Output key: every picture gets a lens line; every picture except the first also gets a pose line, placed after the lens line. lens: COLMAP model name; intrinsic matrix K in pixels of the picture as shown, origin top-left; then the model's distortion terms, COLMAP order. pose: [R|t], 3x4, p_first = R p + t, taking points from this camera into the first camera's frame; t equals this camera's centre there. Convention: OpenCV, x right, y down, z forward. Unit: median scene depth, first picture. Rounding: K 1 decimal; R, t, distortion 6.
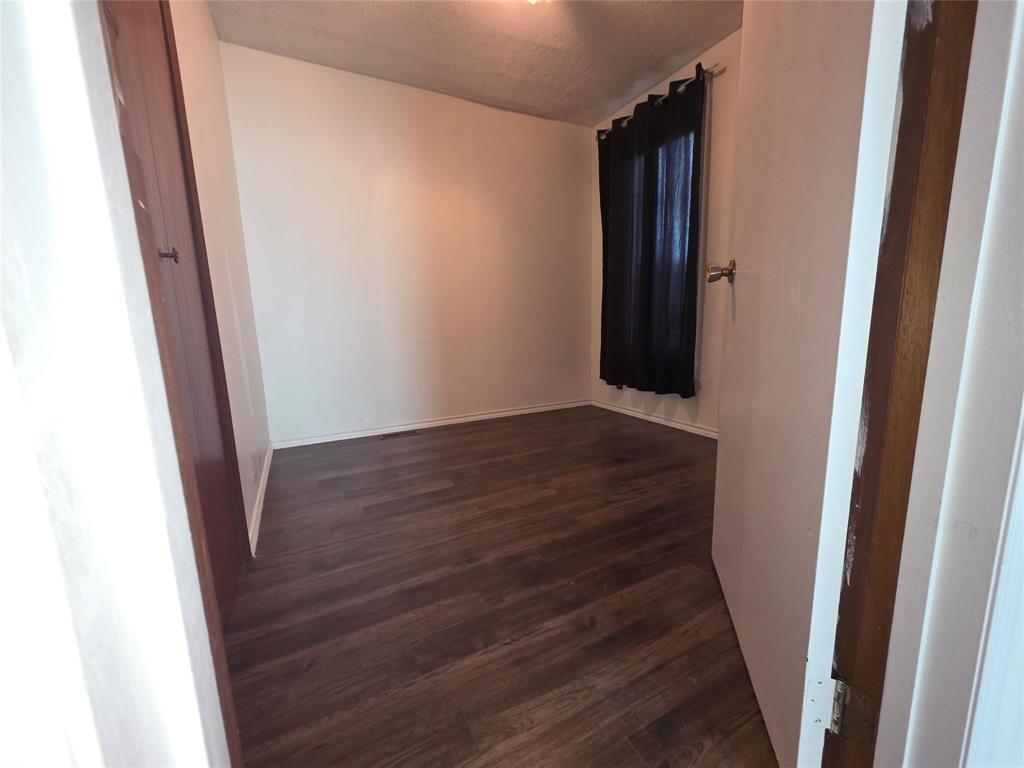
lens RADIAL K [[407.6, 0, 512.0], [0, 407.6, 384.0], [0, 0, 1]] dist [0.005632, -0.000164]
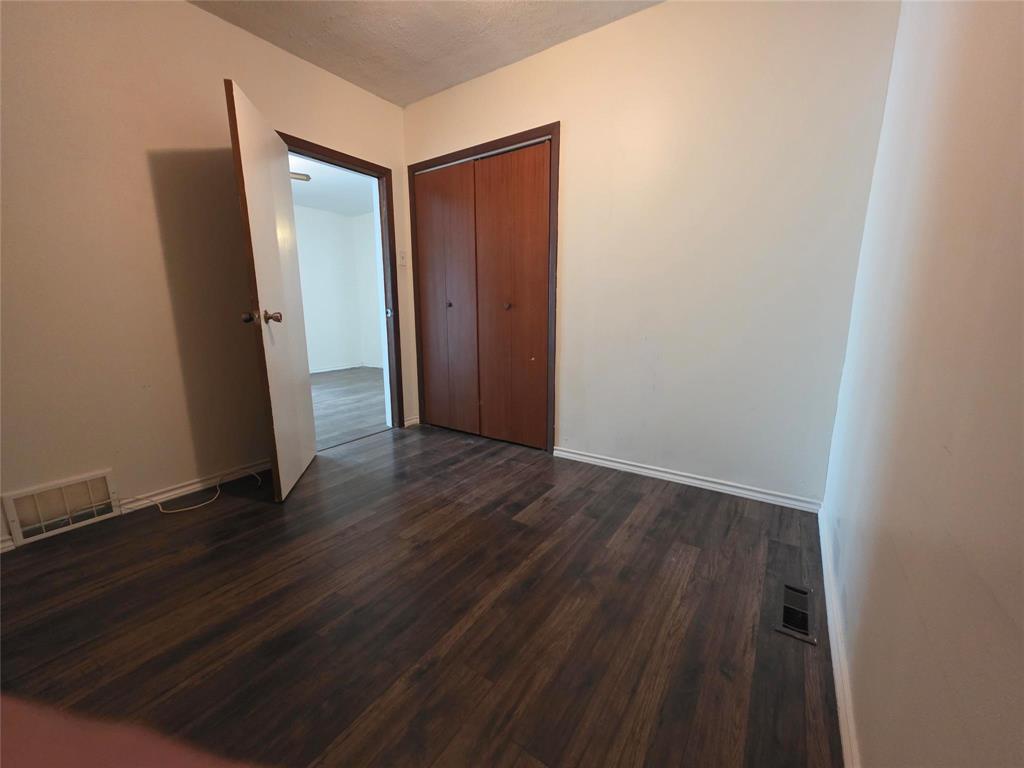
lens RADIAL K [[407.6, 0, 512.0], [0, 407.6, 384.0], [0, 0, 1]] dist [0.005632, -0.000164]
pose [[-0.881970, 0.115769, -0.456866, 0.270291], [-0.049075, 0.941535, 0.333322, -0.379982], [0.468744, 0.316401, -0.824724, 1.792734]]
